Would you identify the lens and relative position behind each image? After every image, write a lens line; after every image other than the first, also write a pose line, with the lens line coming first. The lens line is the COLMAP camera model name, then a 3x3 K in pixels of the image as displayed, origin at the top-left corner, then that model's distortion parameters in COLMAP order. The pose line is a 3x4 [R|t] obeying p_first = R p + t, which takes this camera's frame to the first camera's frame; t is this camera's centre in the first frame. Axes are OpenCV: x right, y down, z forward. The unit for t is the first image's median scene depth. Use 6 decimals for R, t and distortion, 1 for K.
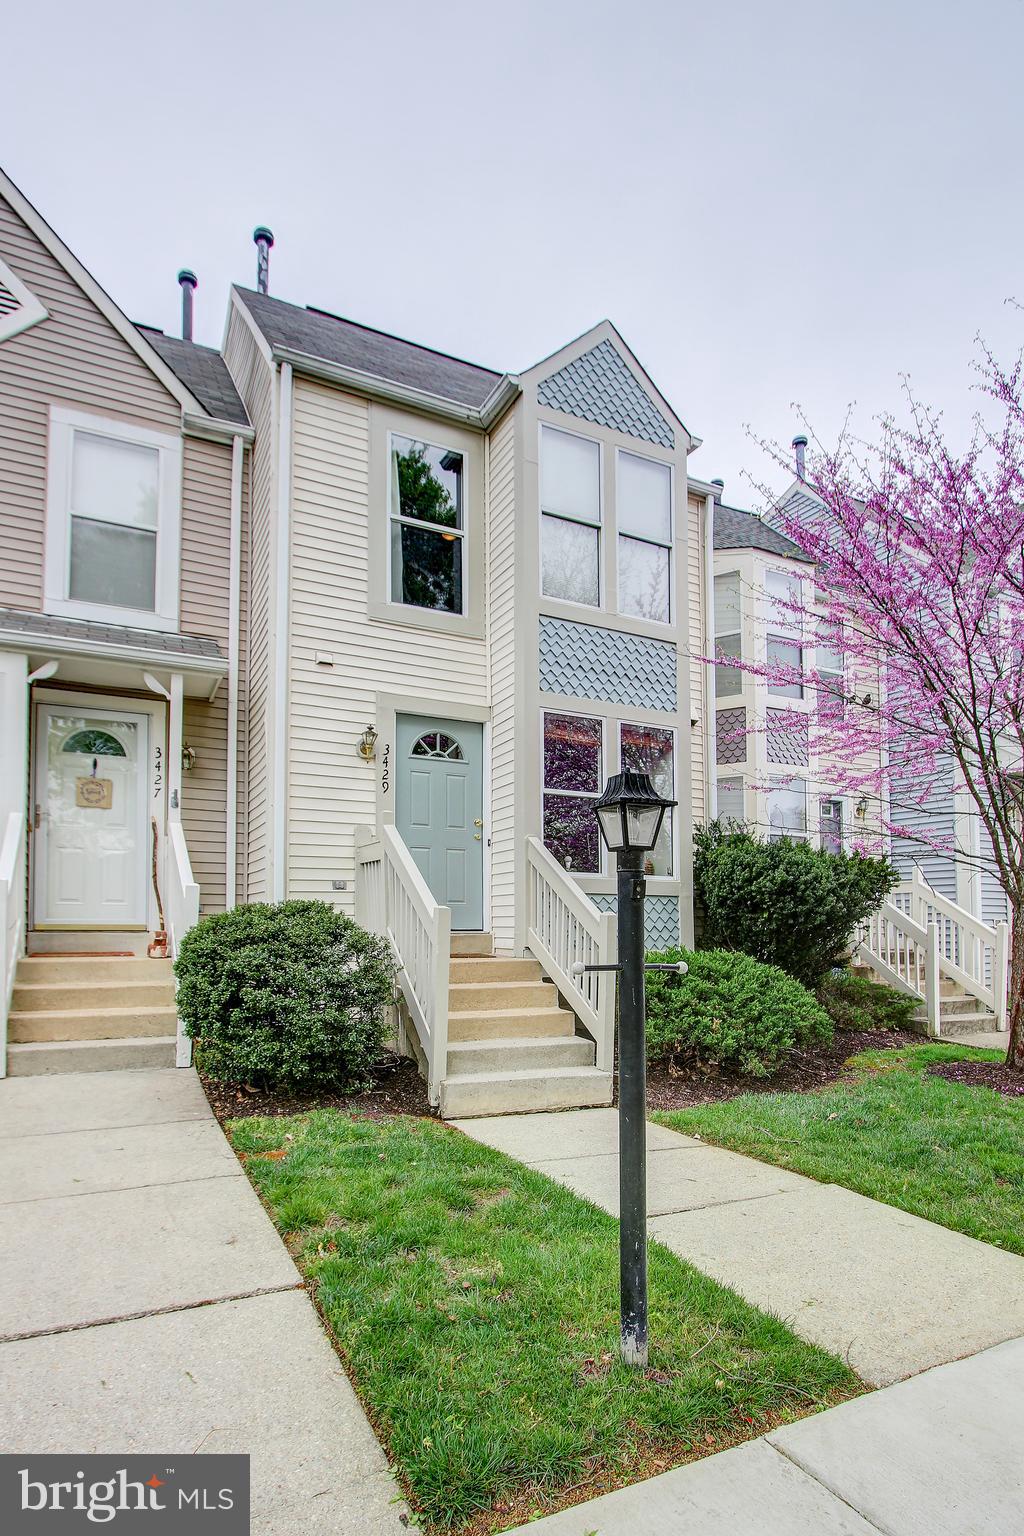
lens RADIAL K [[713.1, 0, 505.9], [0, 713.1, 872.2], [0, 0, 1]] dist [-0.012715, -0.000502]
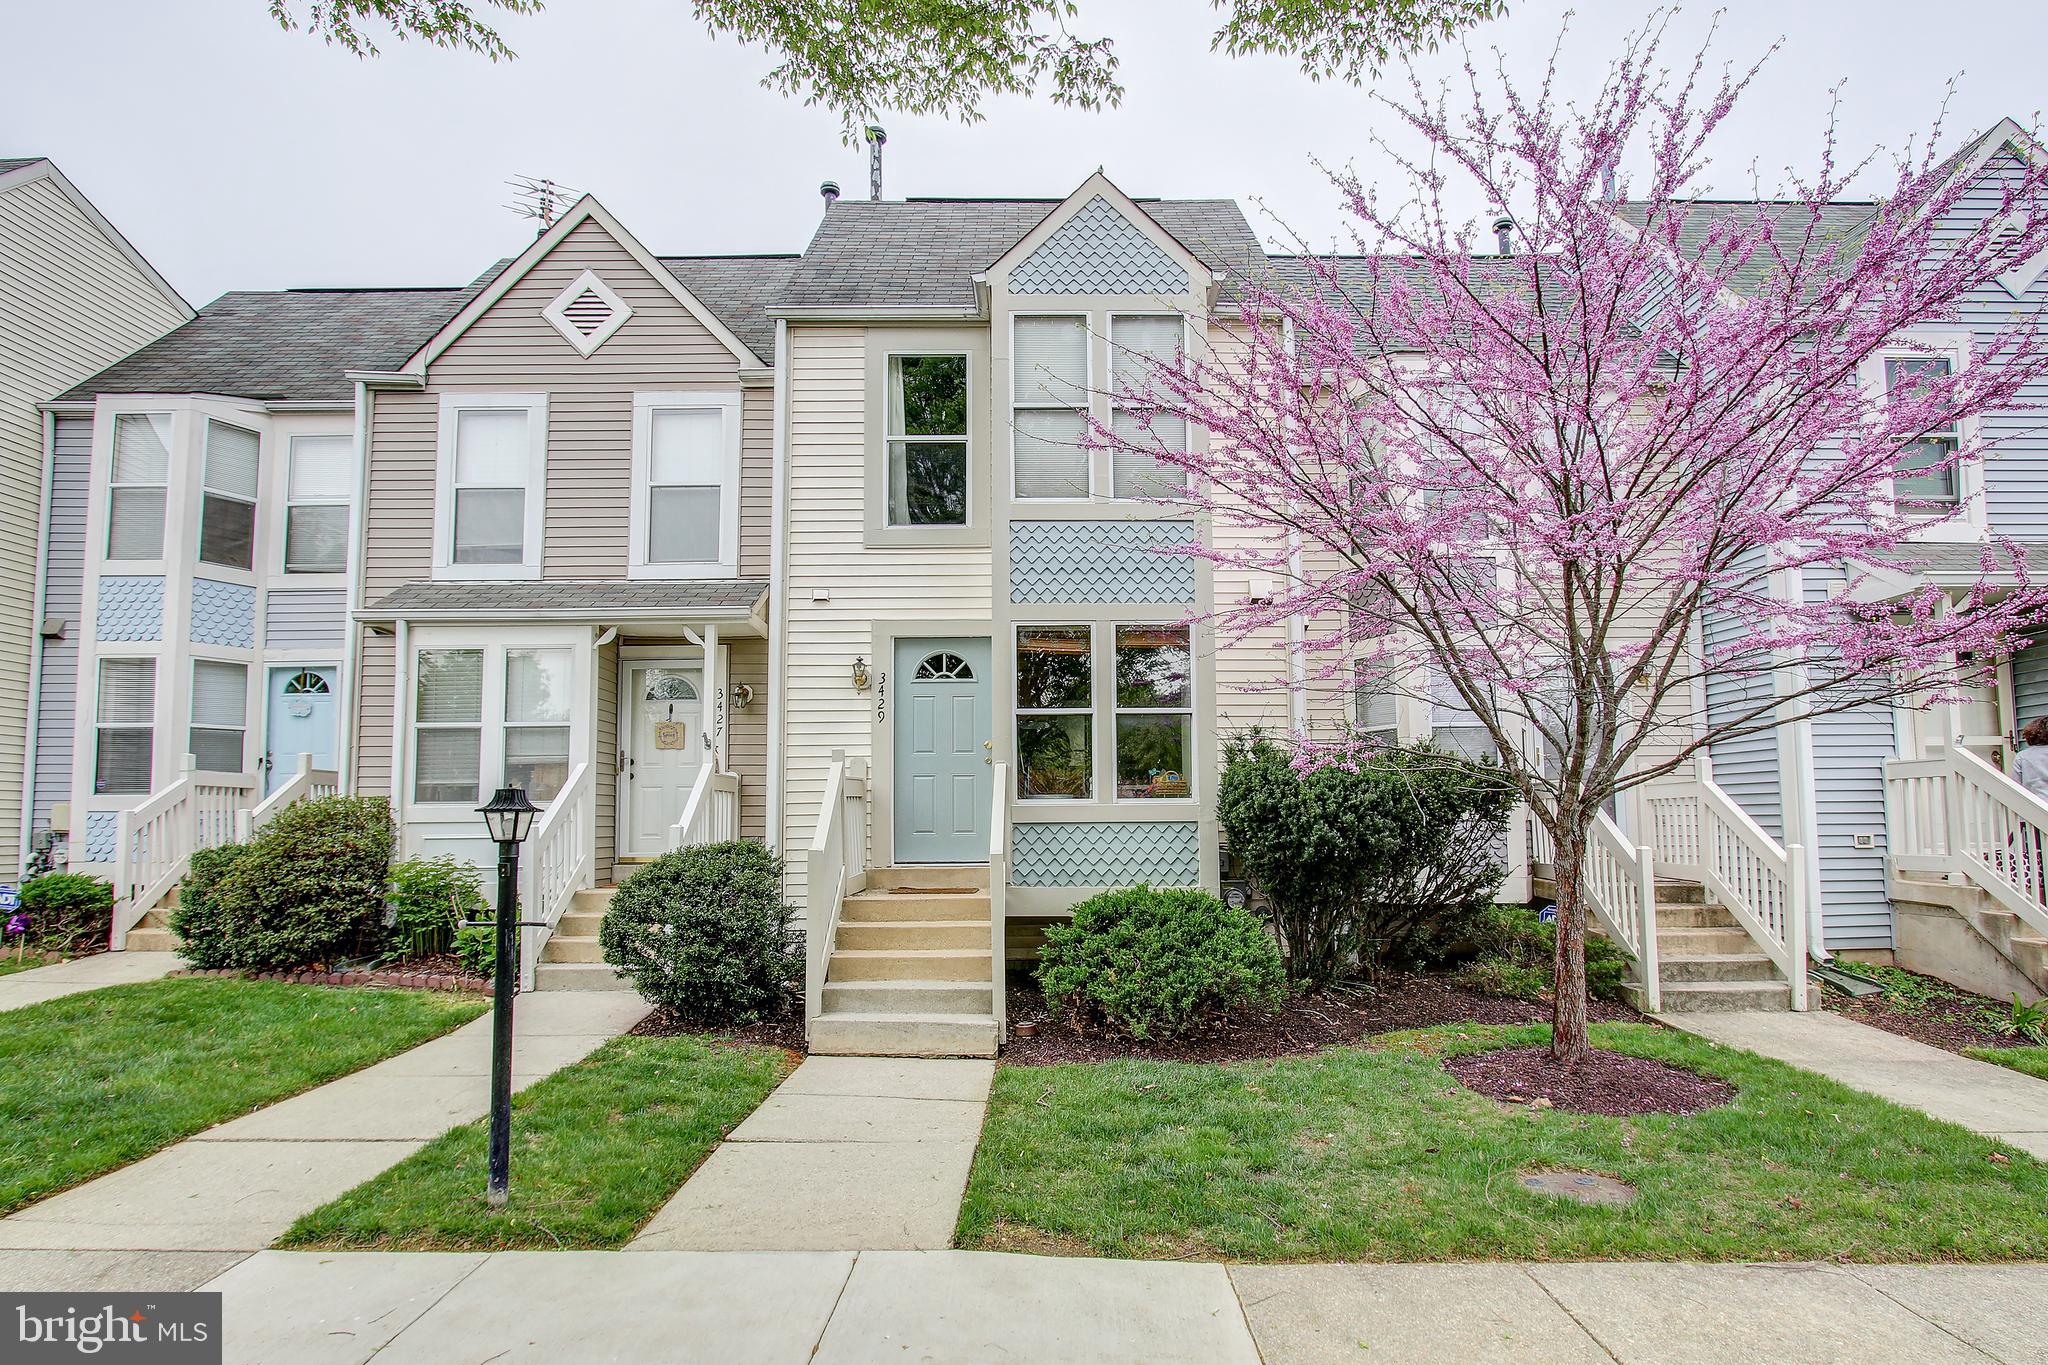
lens RADIAL K [[931.7, 0, 1055.0], [0, 931.7, 726.8], [0, 0, 1]] dist [-0.016048, 0.000167]
pose [[0.916254, -0.057205, -0.396493, 0.549768], [0.042355, 0.998038, -0.046118, -0.035889], [0.398353, 0.025462, 0.916879, -0.077157]]
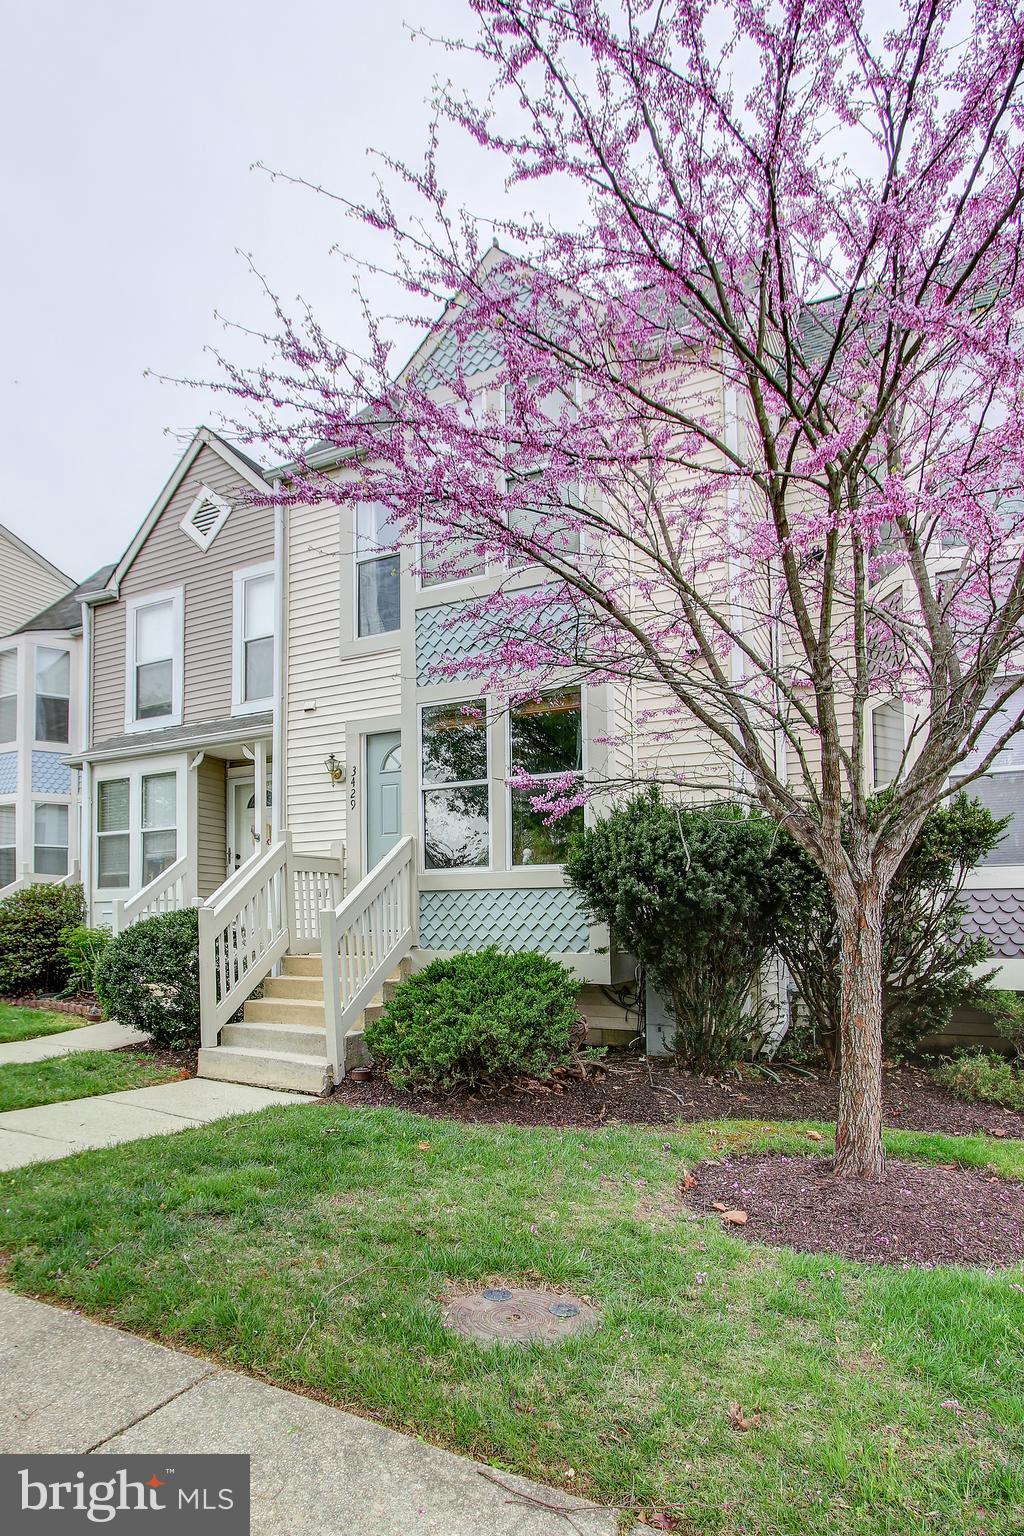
lens RADIAL K [[776.8, 0, 436.3], [0, 776.8, 882.8], [0, 0, 1]] dist [-0.016181, -0.000225]
pose [[0.621482, -0.056024, -0.781423, 0.861423], [0.057796, 0.998001, -0.025584, 0.043742], [0.781294, -0.029263, 0.623477, 0.329208]]
